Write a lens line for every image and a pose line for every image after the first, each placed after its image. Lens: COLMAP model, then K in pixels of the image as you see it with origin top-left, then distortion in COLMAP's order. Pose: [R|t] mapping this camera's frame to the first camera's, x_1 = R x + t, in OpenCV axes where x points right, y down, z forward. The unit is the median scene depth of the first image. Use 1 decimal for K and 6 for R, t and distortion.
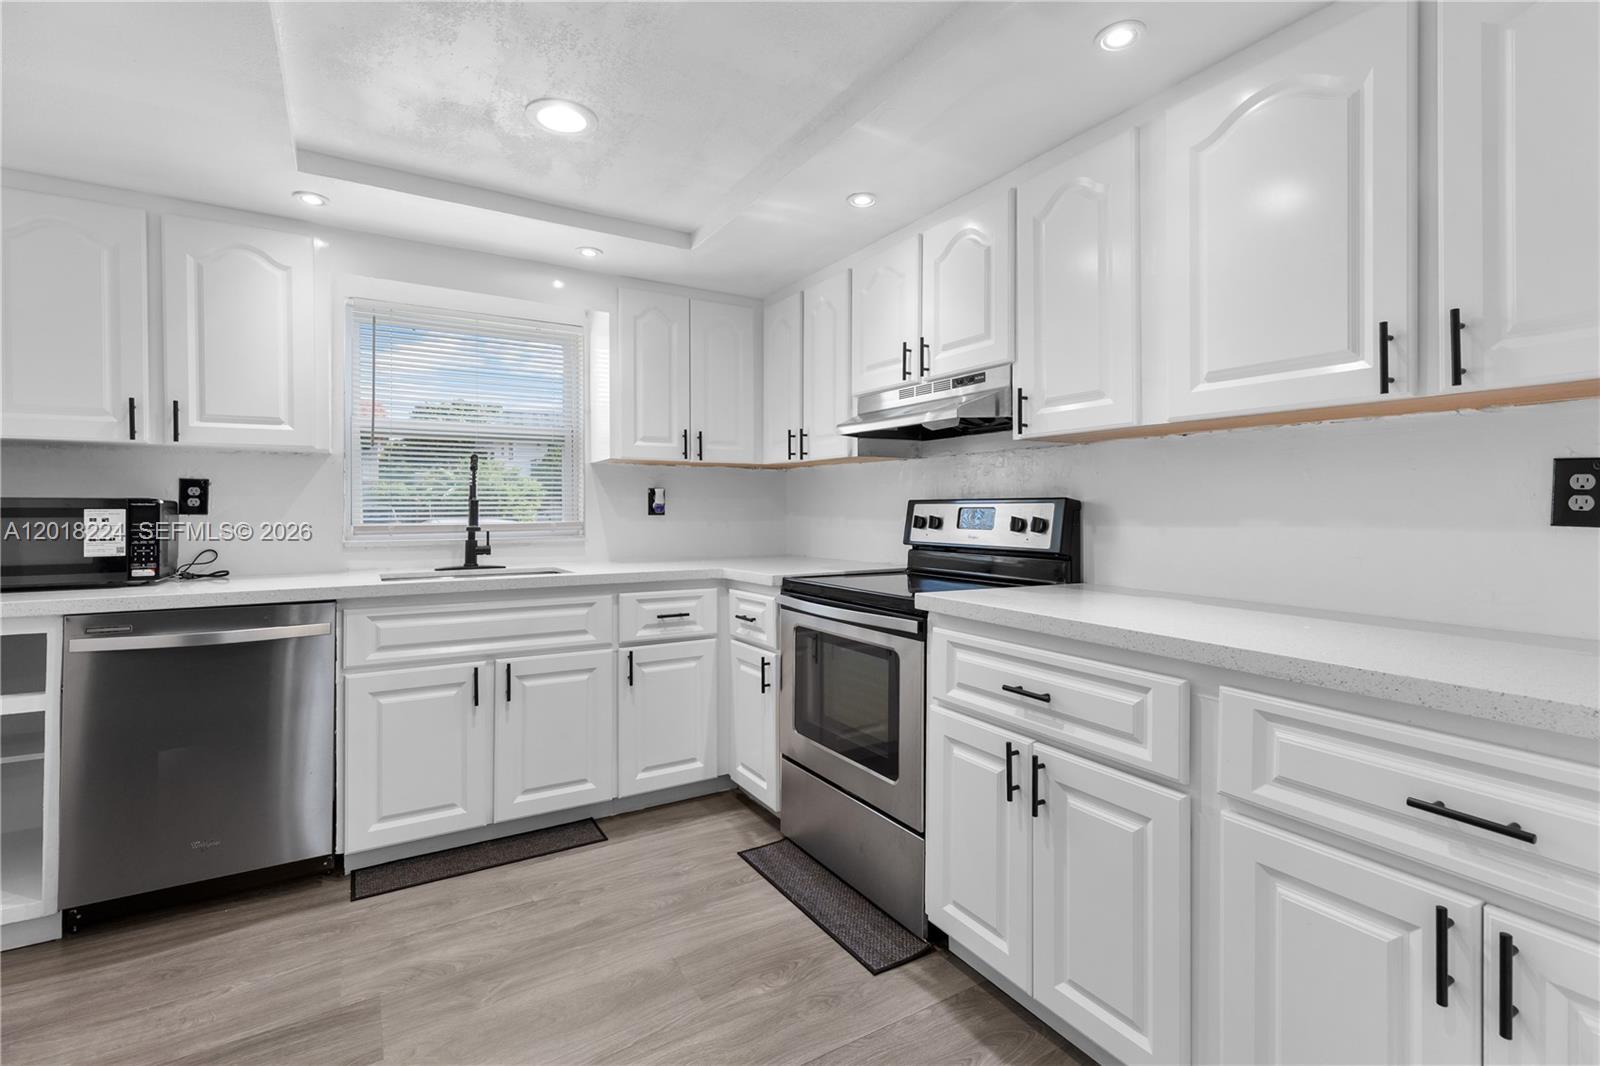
lens RADIAL K [[736.4, 0, 807.3], [0, 736.4, 506.9], [0, 0, 1]] dist [0.003163, -0.000377]
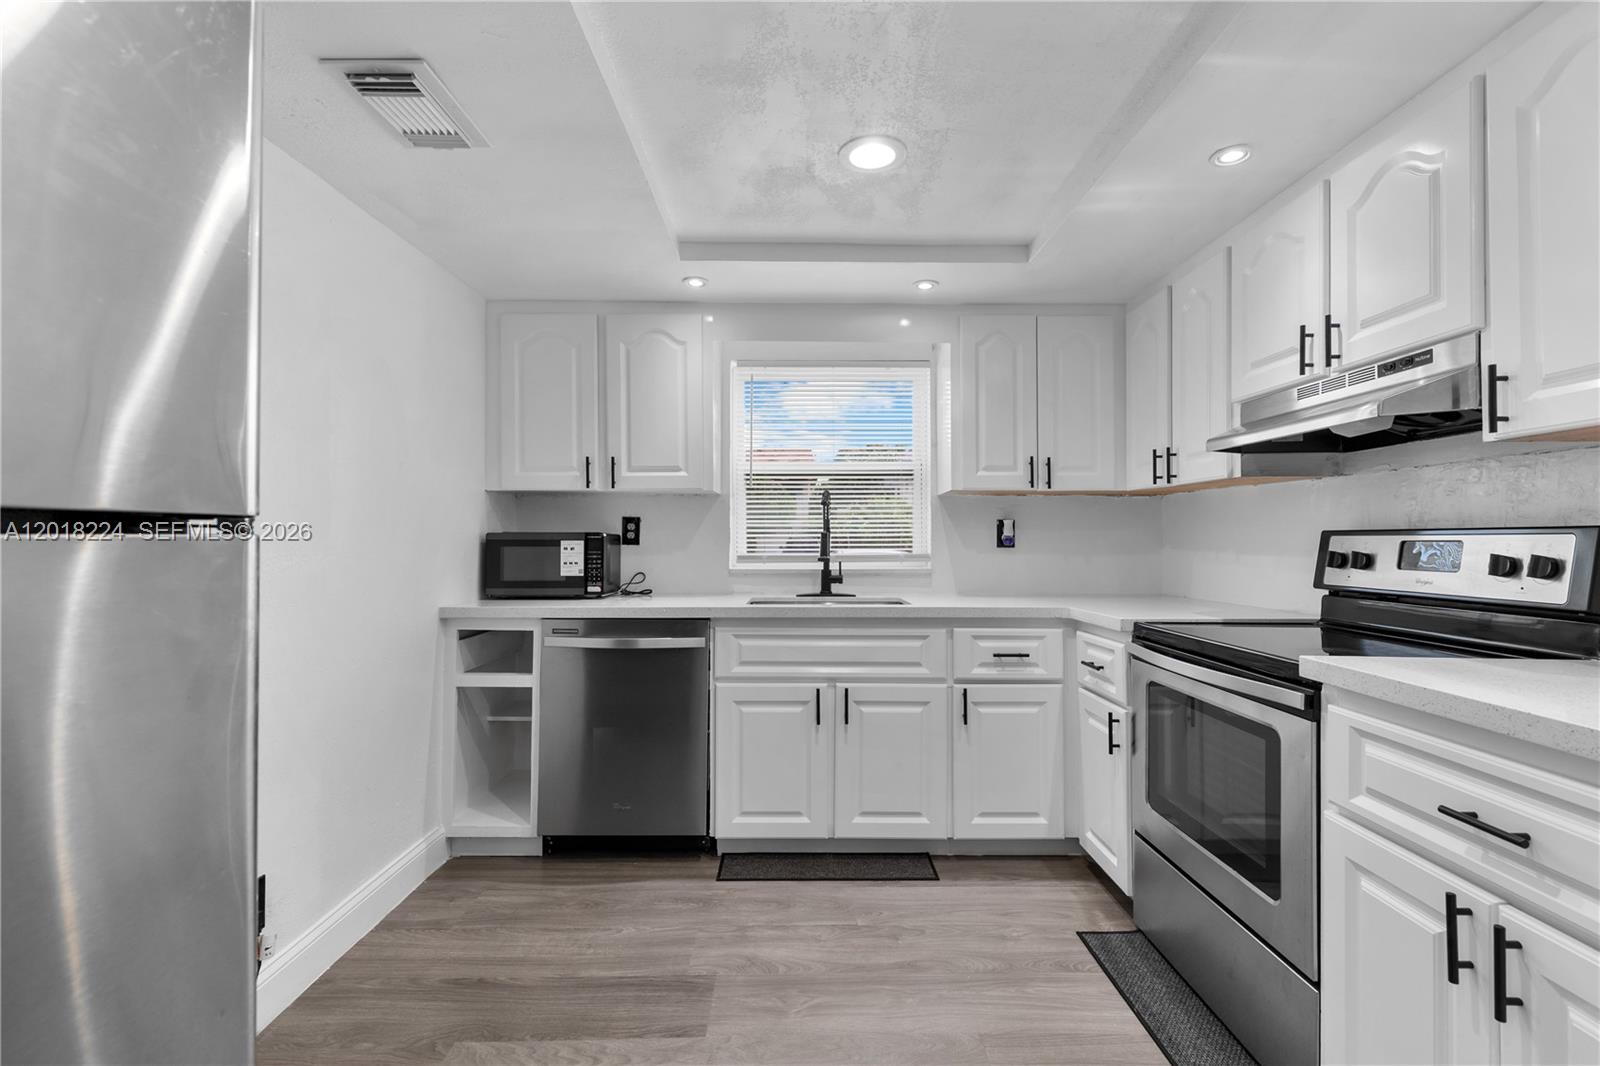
lens RADIAL K [[720.6, 0, 799.7], [0, 720.6, 529.5], [0, 0, 1]] dist [0.004123, -0.000756]
pose [[0.855074, -0.005924, -0.518473, 0.076122], [-0.000226, 0.999930, -0.011798, -0.001703], [0.518506, 0.010205, 0.855013, 0.089559]]
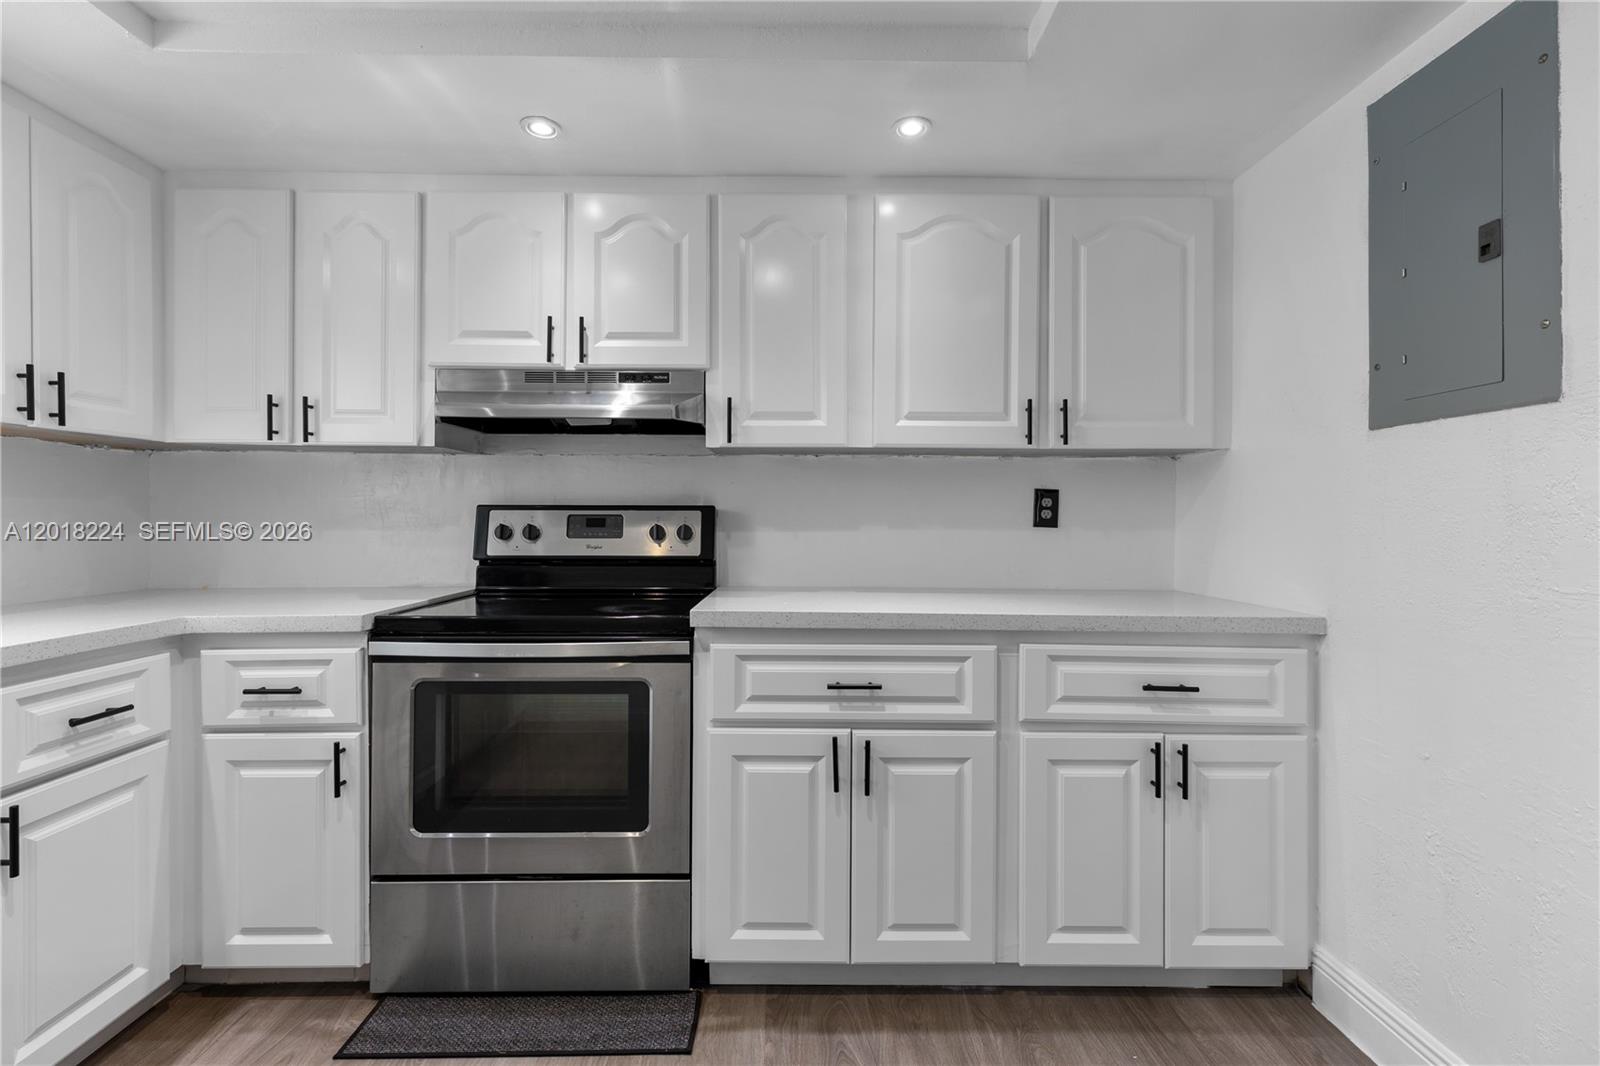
lens RADIAL K [[723.2, 0, 798.6], [0, 723.2, 516.0], [0, 0, 1]] dist [0.003147, 0.000122]
pose [[0.511075, 0.001117, 0.859535, -0.446538], [-0.005216, 0.999985, 0.001802, -0.000541], [-0.859520, -0.005404, 0.511073, 0.353346]]
